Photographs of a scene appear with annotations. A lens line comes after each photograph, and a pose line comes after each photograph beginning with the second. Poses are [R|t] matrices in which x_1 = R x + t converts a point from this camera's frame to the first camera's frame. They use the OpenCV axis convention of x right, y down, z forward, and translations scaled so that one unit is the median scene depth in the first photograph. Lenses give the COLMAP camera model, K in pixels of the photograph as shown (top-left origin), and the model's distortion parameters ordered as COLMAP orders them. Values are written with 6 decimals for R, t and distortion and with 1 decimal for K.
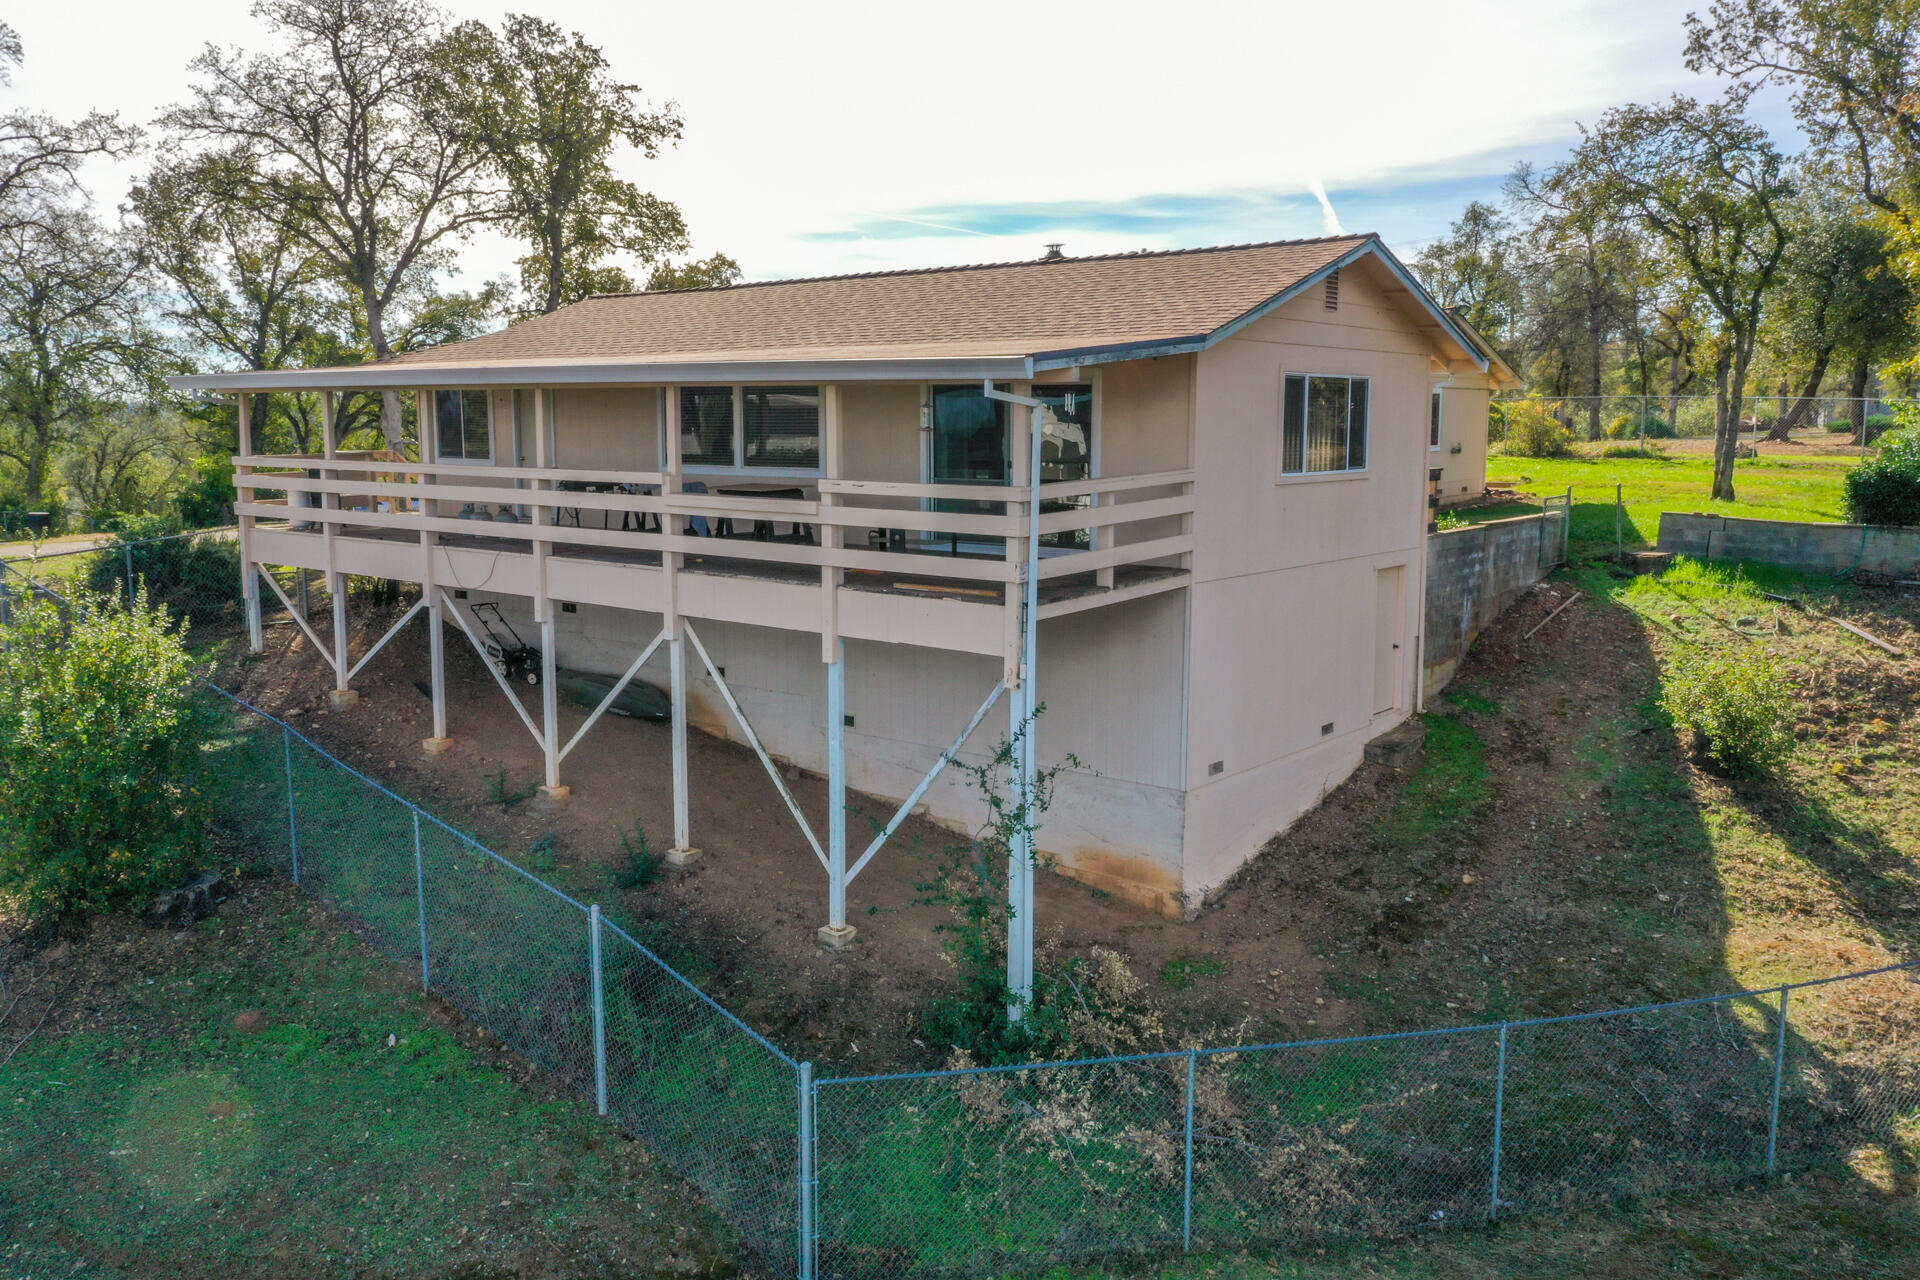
lens RADIAL K [[1521.7, 0, 961.3], [0, 1521.7, 639.2], [0, 0, 1]] dist [0.008122, -0.016100]
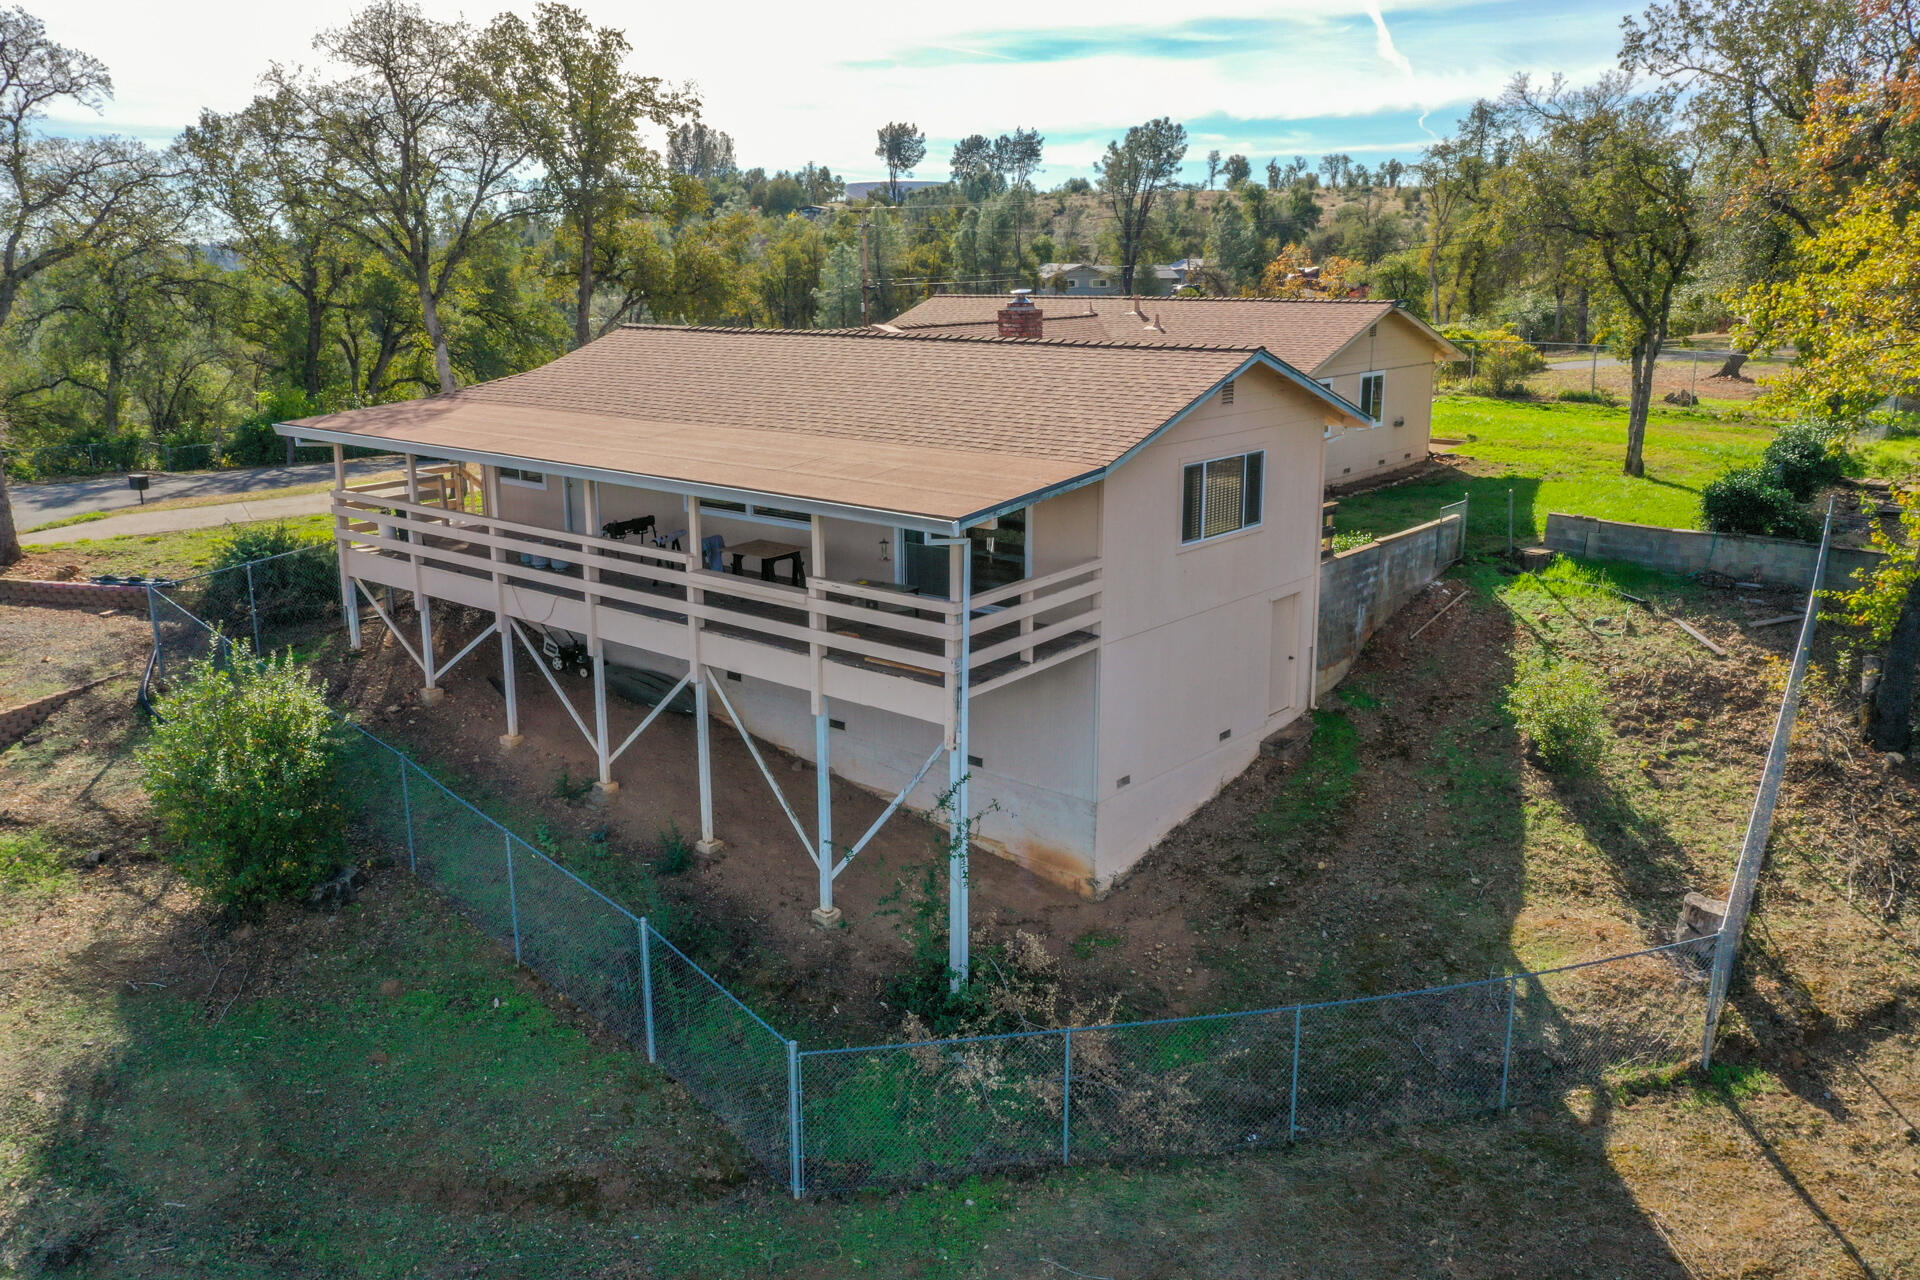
lens RADIAL K [[1521.7, 0, 962.4], [0, 1521.7, 638.6], [0, 0, 1]] dist [0.008122, -0.016100]
pose [[0.999784, 0.000059, -0.020772, 0.057870], [0.002070, 0.994737, 0.102439, -0.162795], [0.020669, -0.102460, 0.994522, -0.255061]]
